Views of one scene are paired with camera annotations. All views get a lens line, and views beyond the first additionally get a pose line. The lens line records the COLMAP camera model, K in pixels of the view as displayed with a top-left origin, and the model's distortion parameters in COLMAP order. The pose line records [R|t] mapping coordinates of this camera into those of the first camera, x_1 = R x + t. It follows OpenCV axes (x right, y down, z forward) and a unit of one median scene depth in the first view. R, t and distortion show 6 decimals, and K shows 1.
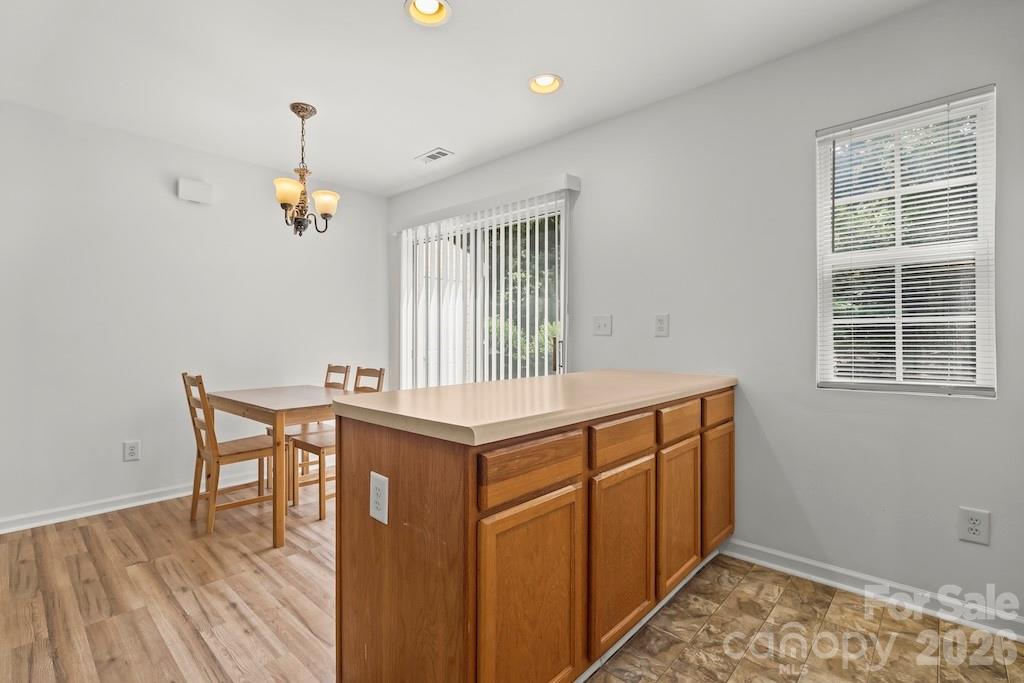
lens RADIAL K [[487.0, 0, 512.0], [0, 487.0, 341.5], [0, 0, 1]] dist [0.002010, 0.000256]
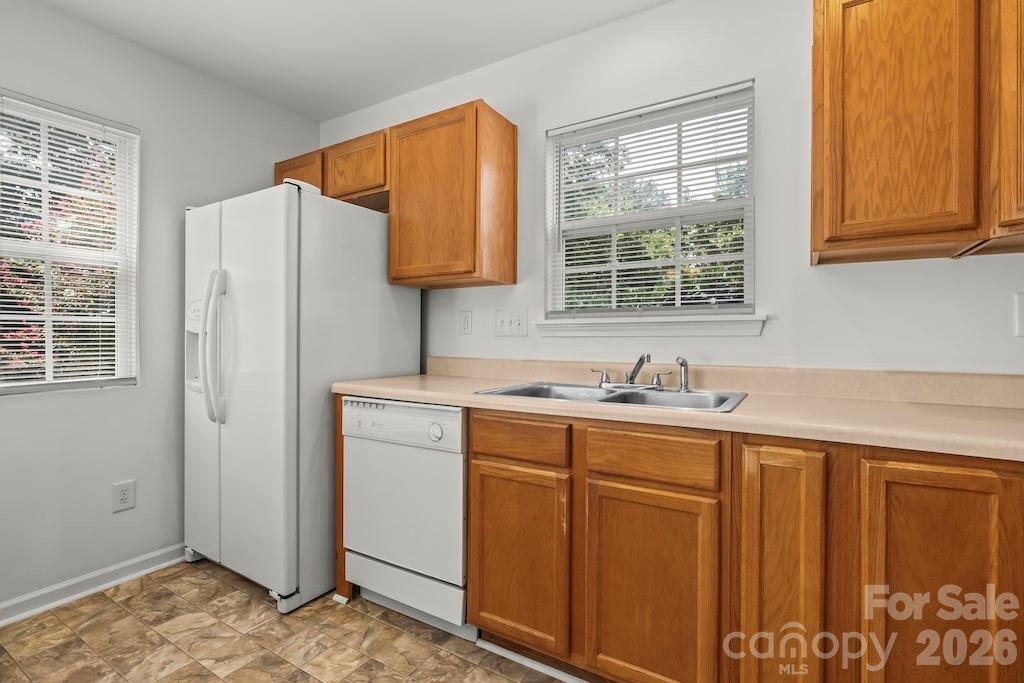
lens RADIAL K [[476.1, 0, 504.6], [0, 476.1, 335.8], [0, 0, 1]] dist [-0.001705, 0.000070]
pose [[-0.176954, -0.001699, 0.984218, -0.345669], [0.001268, 0.999997, 0.001954, -0.010767], [-0.984218, 0.001594, -0.176951, 0.295019]]
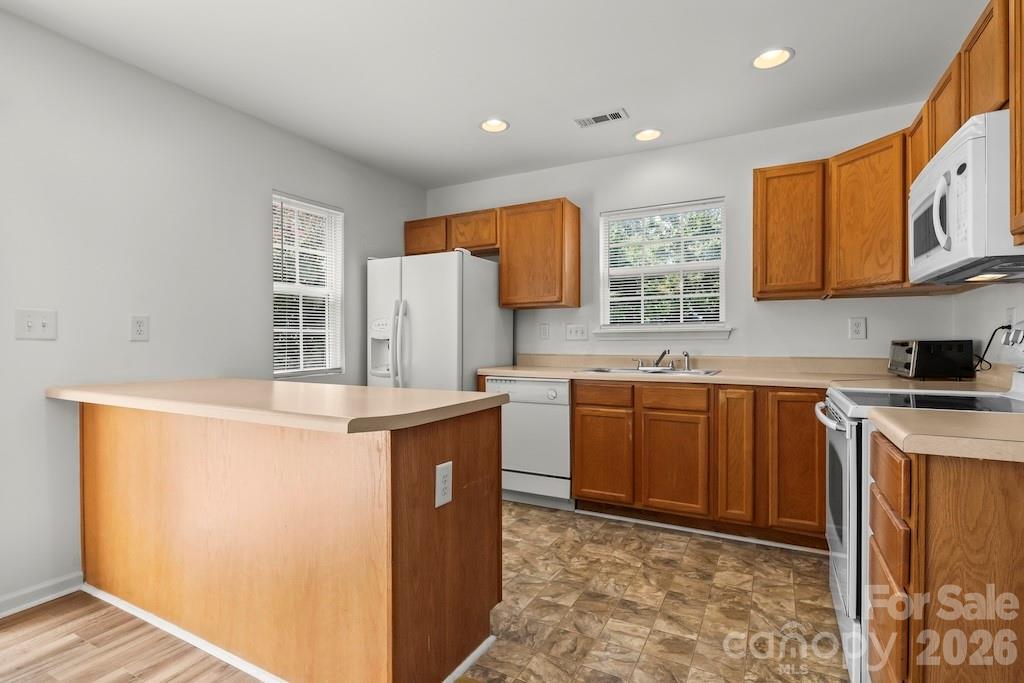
lens RADIAL K [[484.0, 0, 512.0], [0, 484.0, 341.5], [0, 0, 1]] dist [0.014061, 0.000112]
pose [[-0.235959, -0.003919, 0.971755, -1.002158], [0.006244, 0.999965, 0.005549, -0.014918], [-0.971743, 0.007377, -0.235926, 0.783739]]
